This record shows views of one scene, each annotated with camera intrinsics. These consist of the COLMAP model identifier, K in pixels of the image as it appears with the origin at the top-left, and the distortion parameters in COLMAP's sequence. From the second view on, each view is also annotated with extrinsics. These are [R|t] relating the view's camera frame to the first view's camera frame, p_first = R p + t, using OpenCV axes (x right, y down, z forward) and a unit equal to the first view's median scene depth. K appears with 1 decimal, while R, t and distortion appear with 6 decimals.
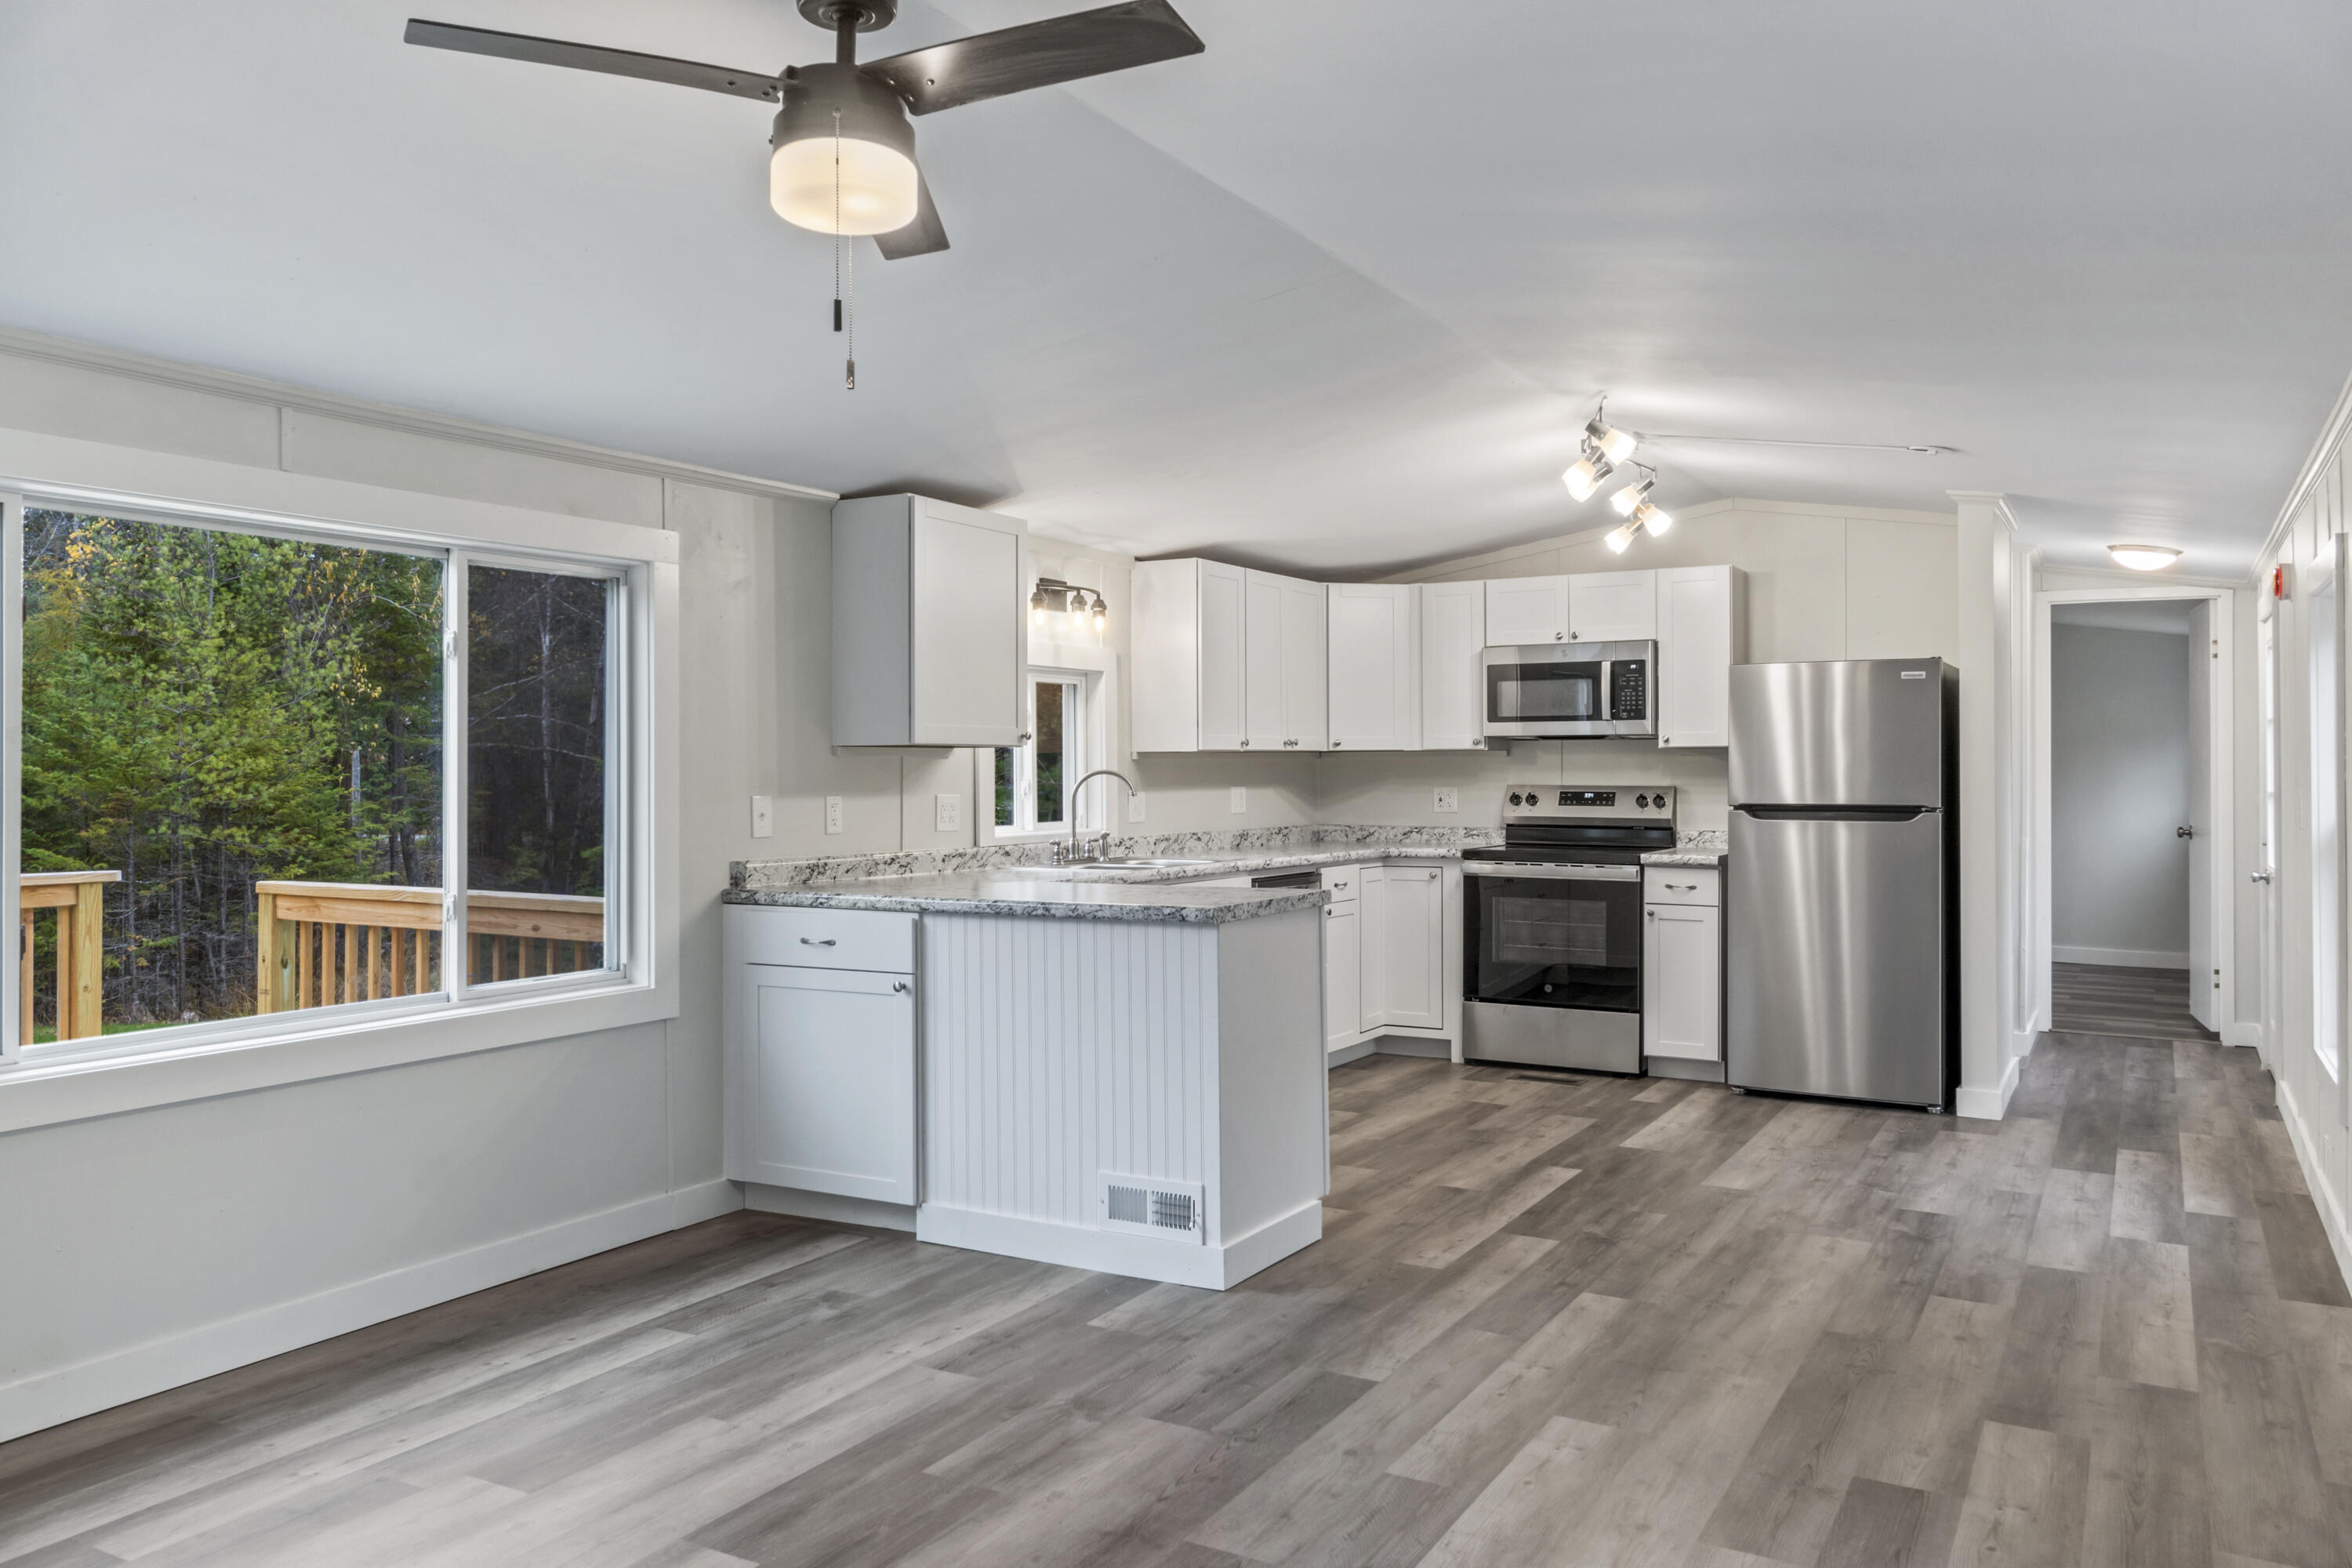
lens RADIAL K [[1683.3, 0, 1176.0], [0, 1683.3, 784.0], [0, 0, 1]] dist [0.007054, -0.000818]
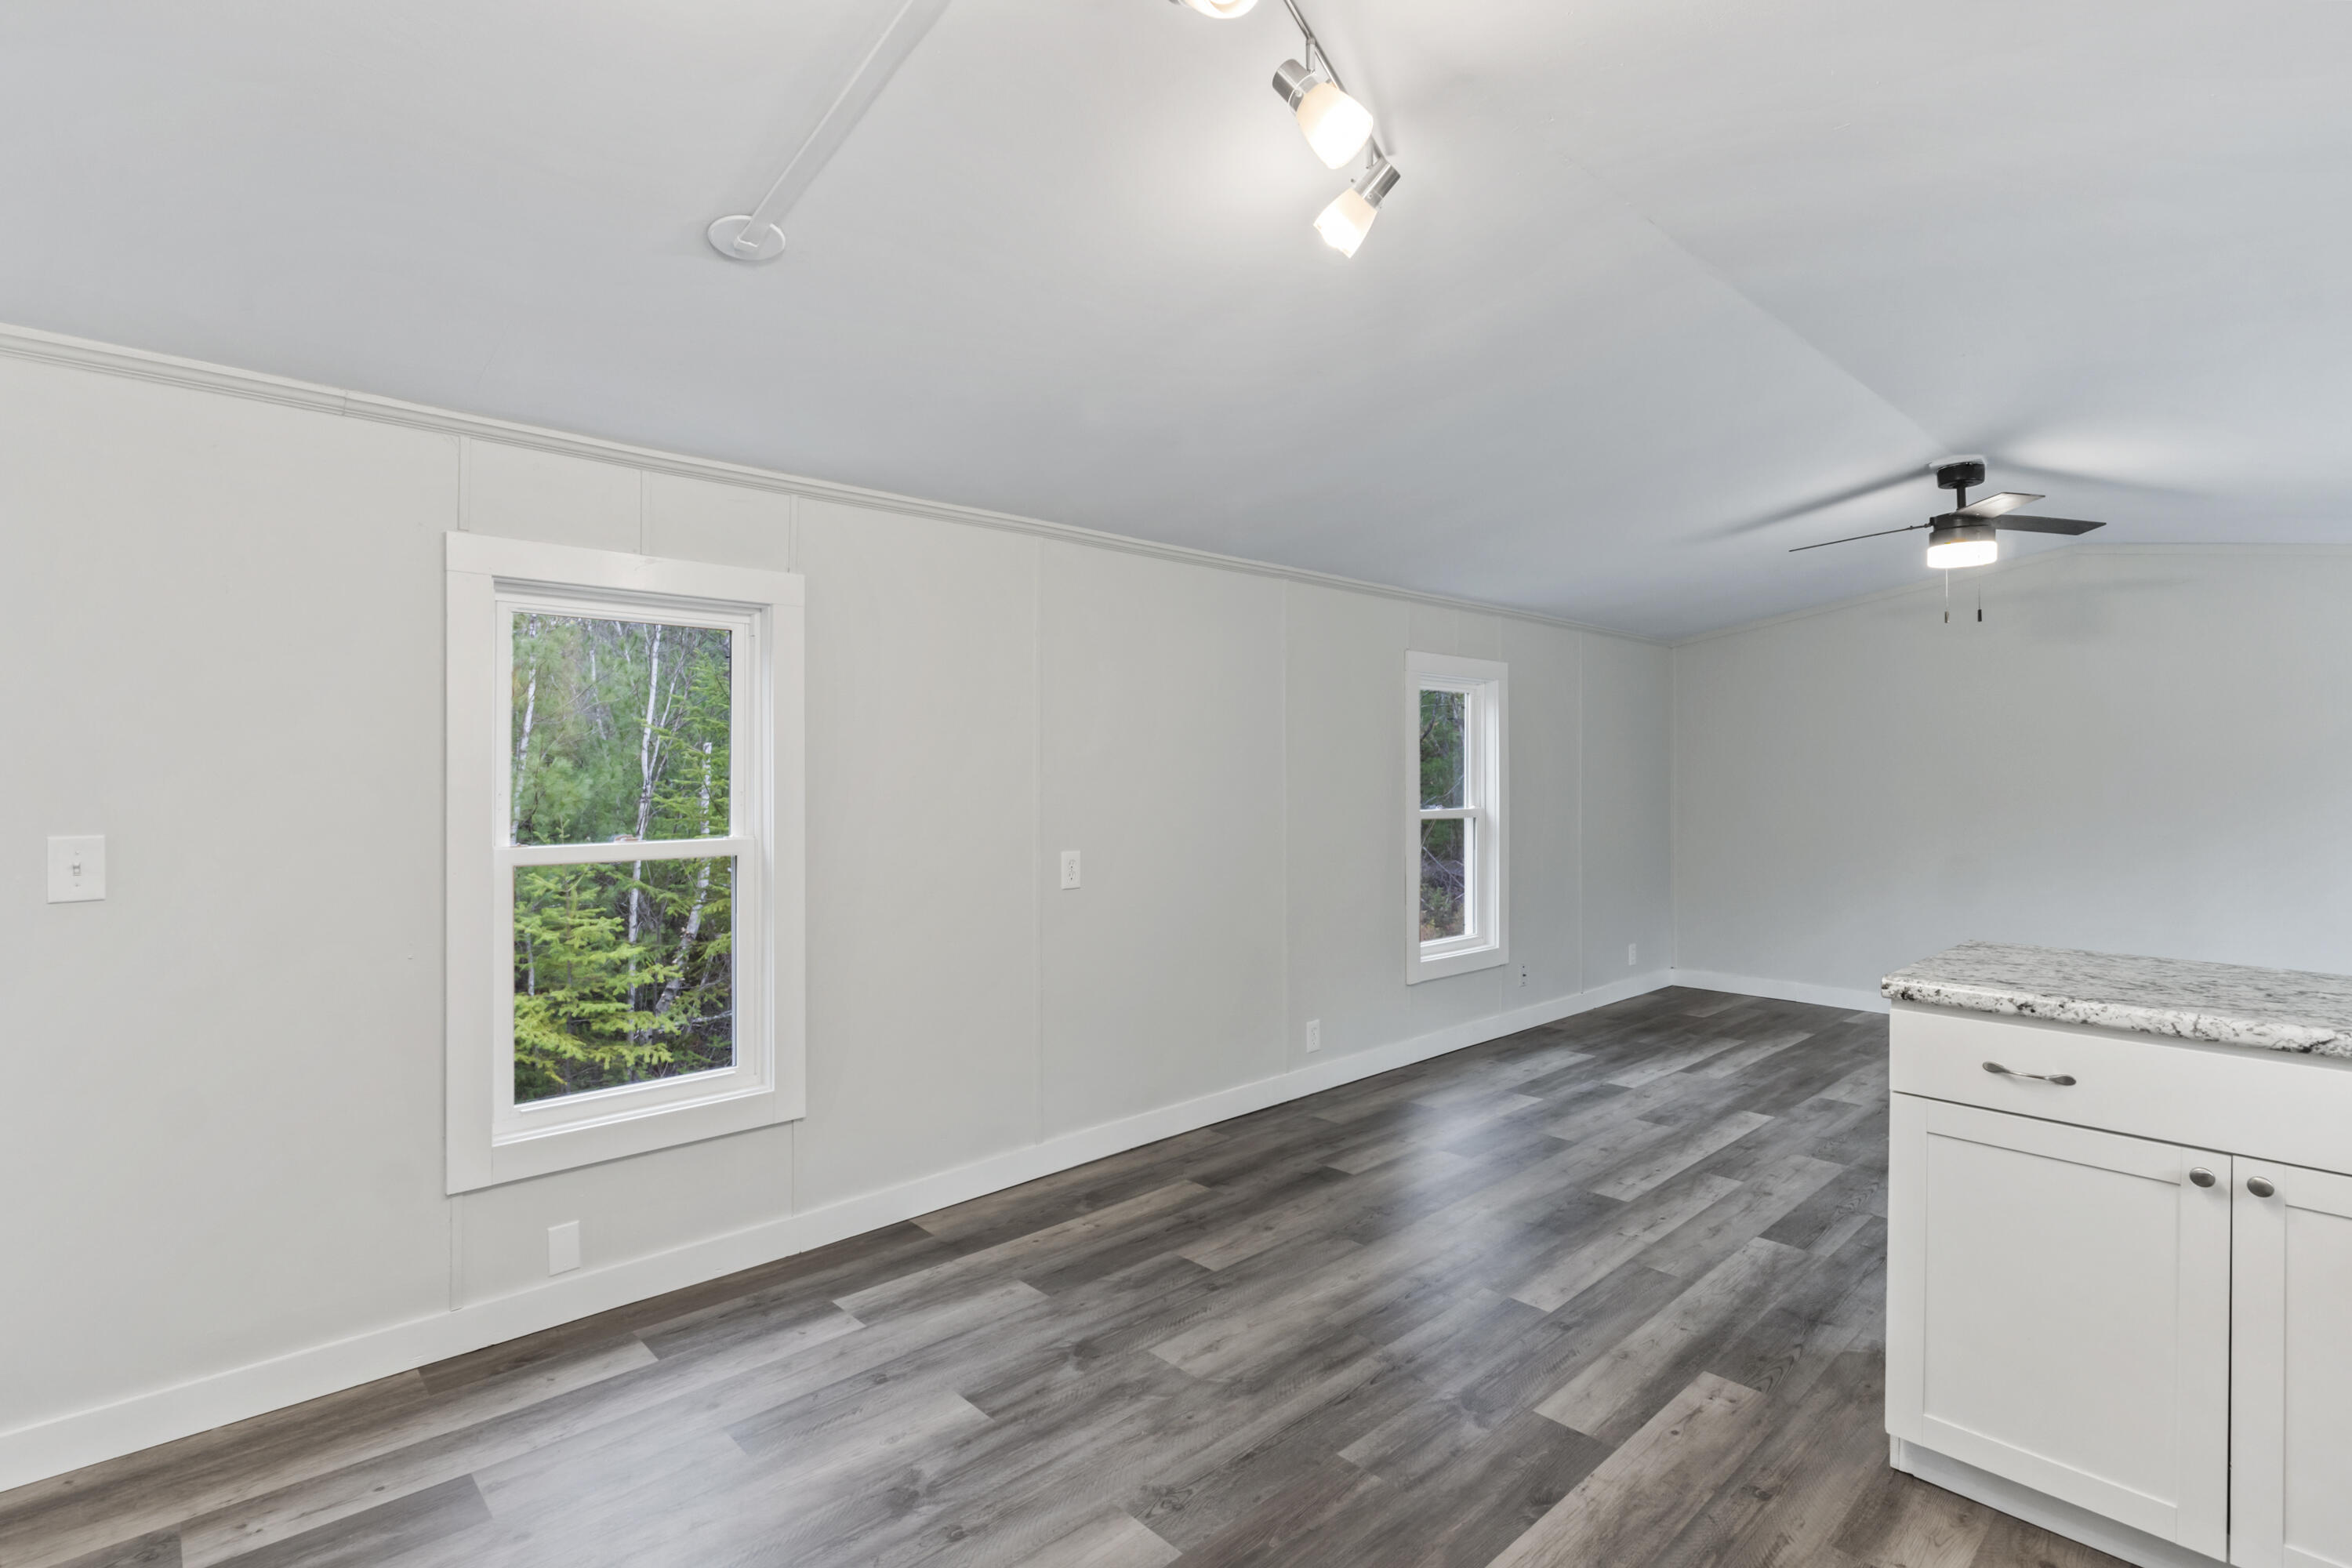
lens RADIAL K [[1113.6, 0, 1176.0], [0, 1113.6, 784.0], [0, 0, 1]] dist [-0.002773, -0.000182]
pose [[-0.956562, 0.003861, 0.291505, 0.276390], [0.008064, 0.999880, 0.013220, -0.023717], [-0.291419, 0.014997, -0.956478, 1.794156]]
